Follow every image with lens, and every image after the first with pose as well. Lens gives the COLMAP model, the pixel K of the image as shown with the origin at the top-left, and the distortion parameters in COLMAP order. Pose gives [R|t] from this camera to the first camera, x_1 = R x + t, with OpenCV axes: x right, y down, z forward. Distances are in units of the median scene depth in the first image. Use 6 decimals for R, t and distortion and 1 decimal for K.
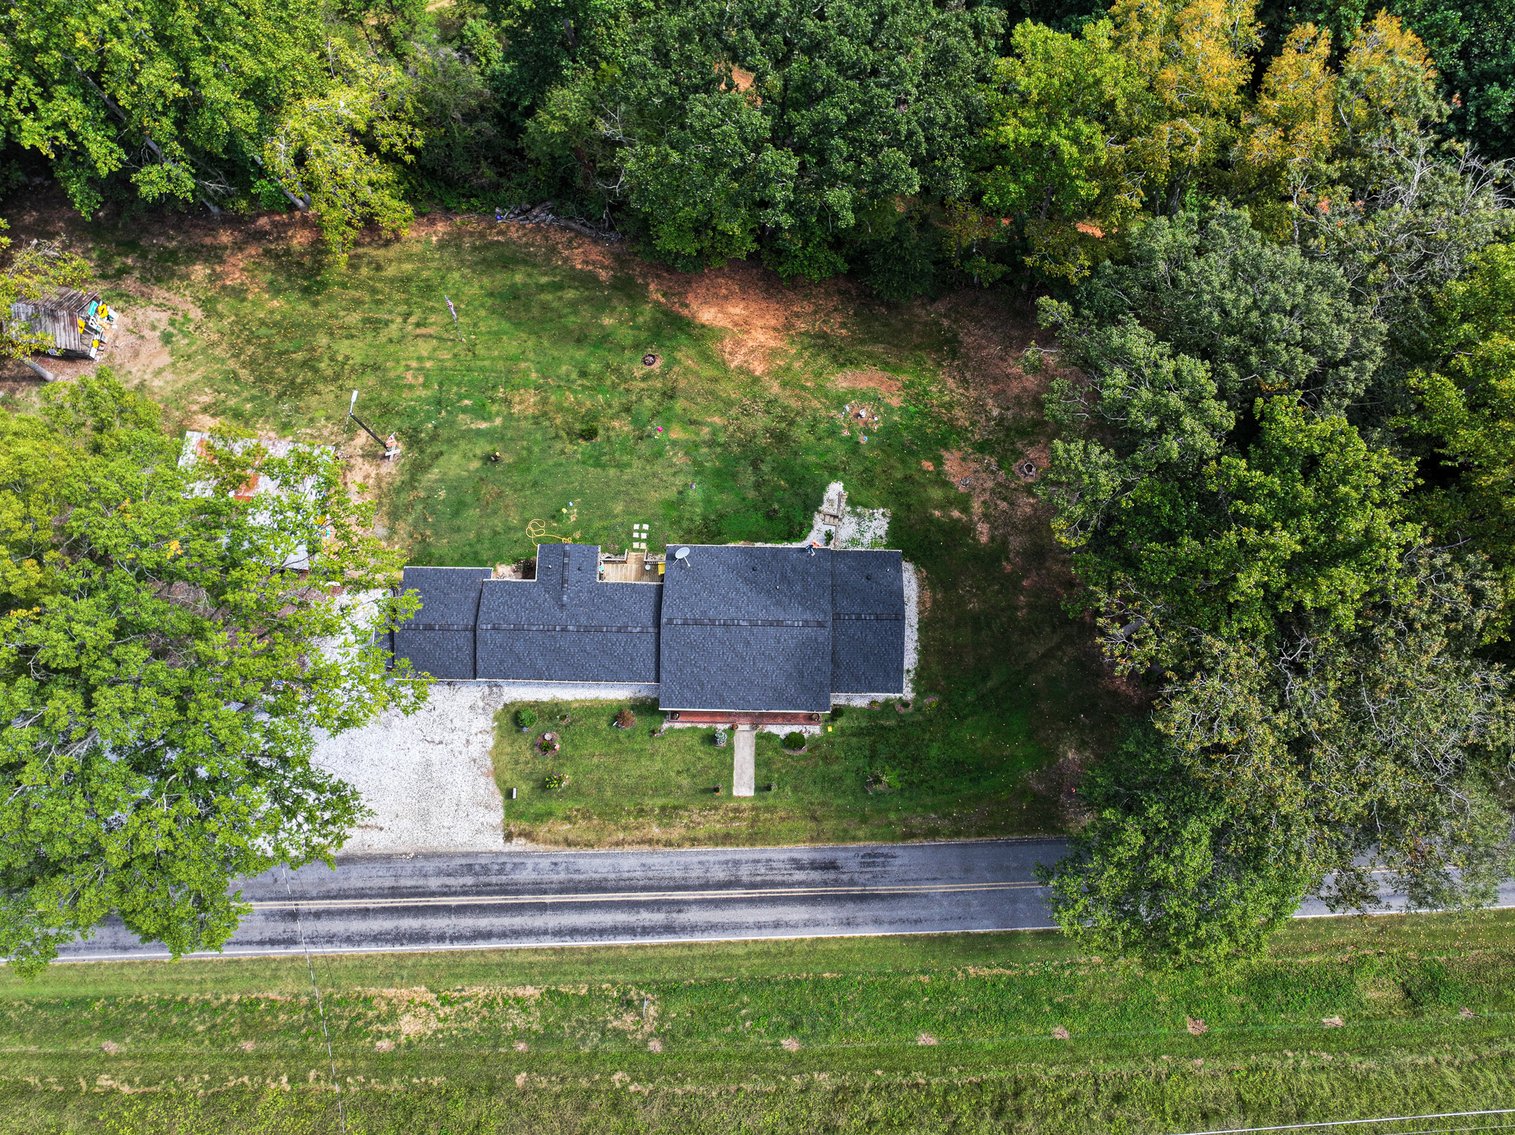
lens RADIAL K [[1069.7, 0, 758.3], [0, 1069.7, 570.0], [0, 0, 1]] dist [-0.000714, 0.010630]
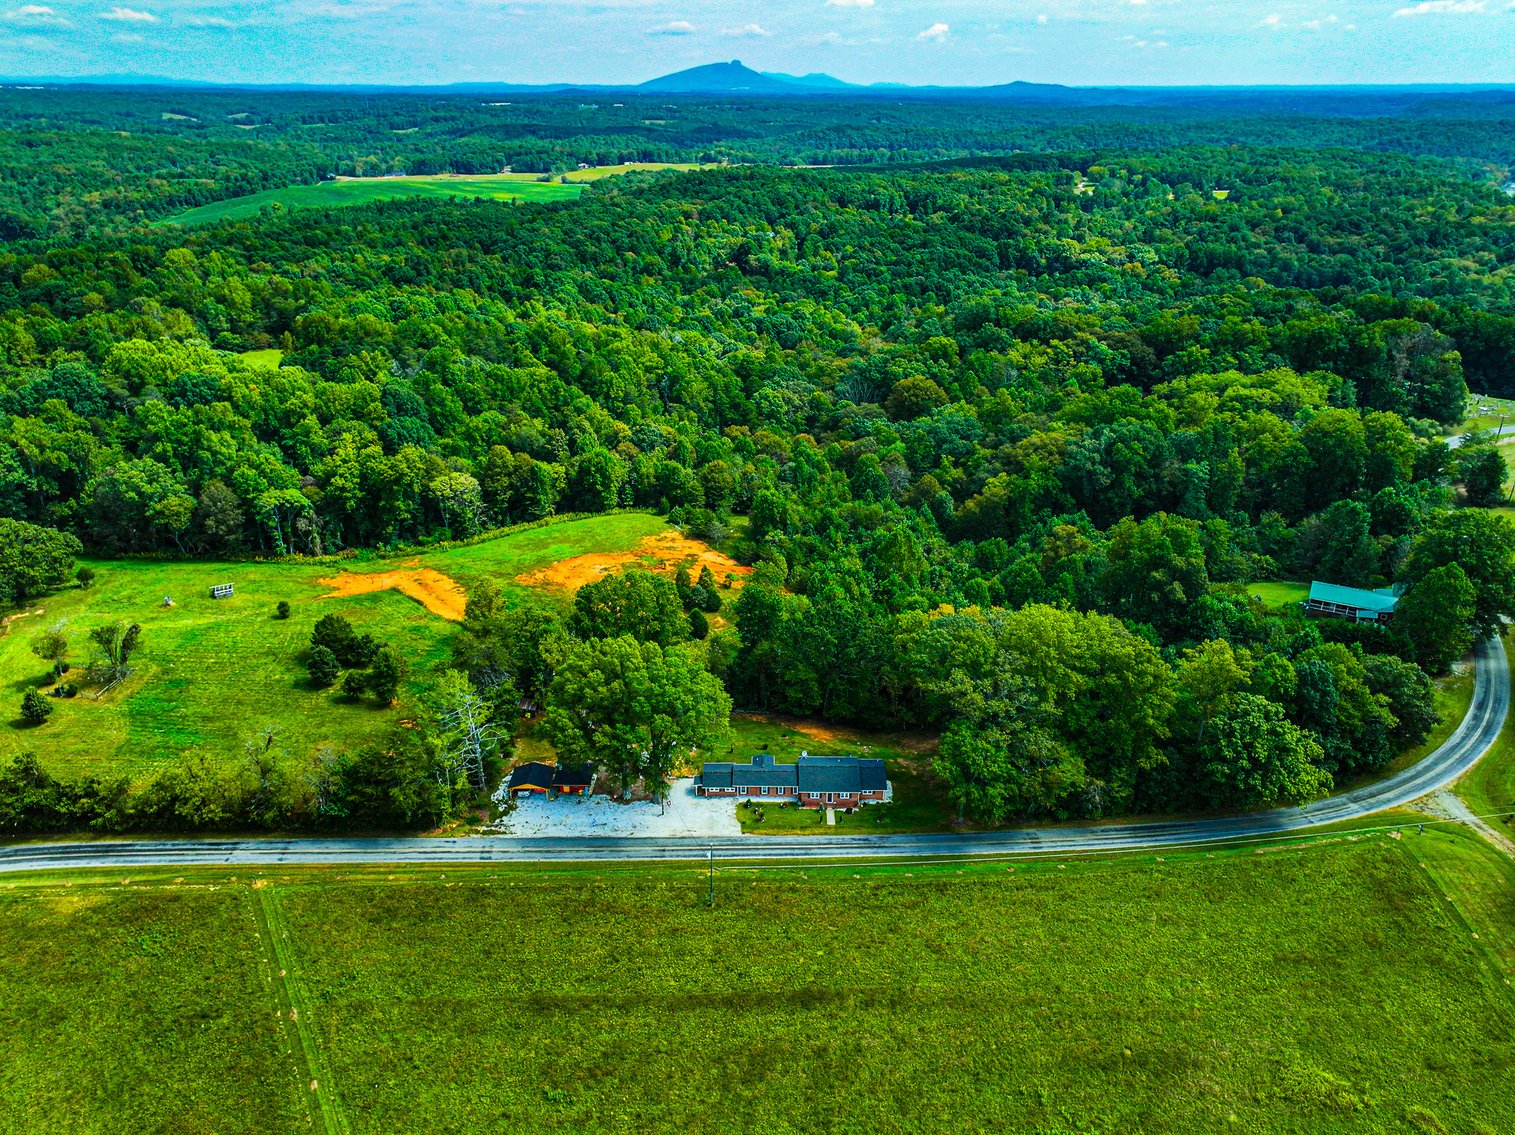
lens RADIAL K [[1069.7, 0, 757.3], [0, 1069.7, 567.4], [0, 0, 1]] dist [-0.000714, 0.010630]
pose [[0.999954, -0.008848, 0.003685, -0.208566], [0.008296, 0.606343, -0.795160, 1.996863], [0.004801, 0.795154, 0.606389, -1.145866]]
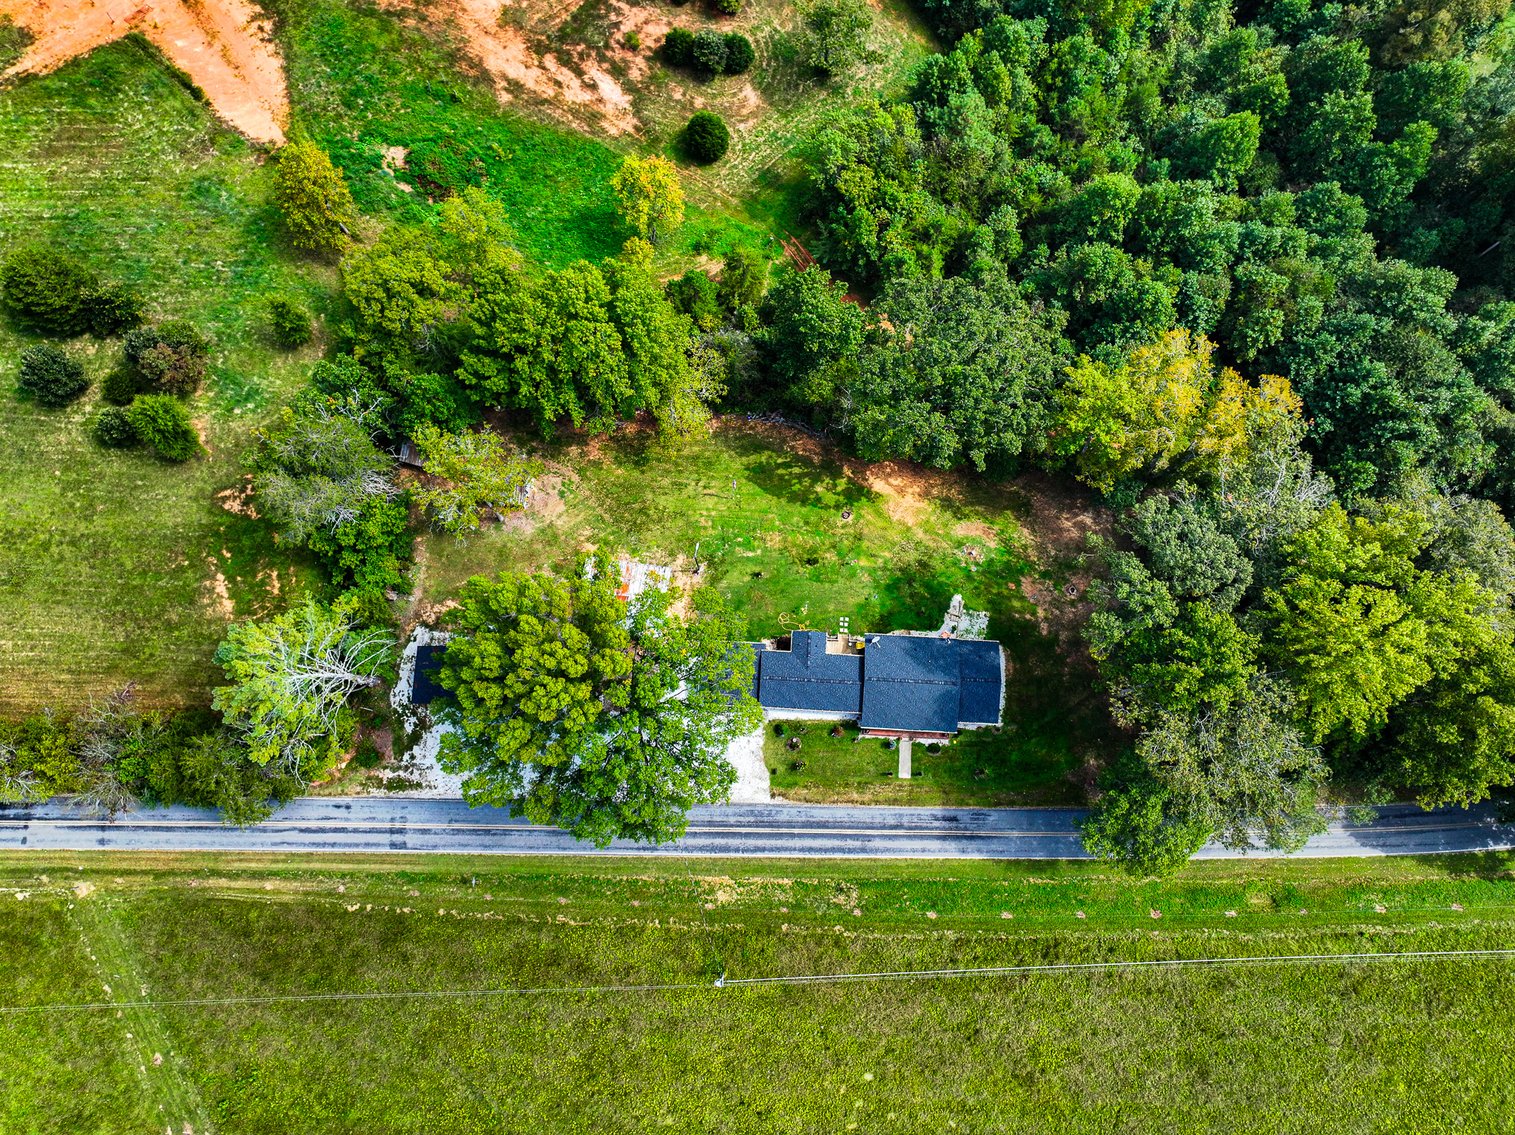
lens RADIAL K [[1069.7, 0, 755.9], [0, 1069.7, 569.5], [0, 0, 1]] dist [-0.000714, 0.010630]
pose [[0.999296, 0.035696, -0.011507, -0.261028], [-0.035570, 0.999307, 0.010985, -0.148792], [0.011891, -0.010568, 0.999873, -0.793967]]
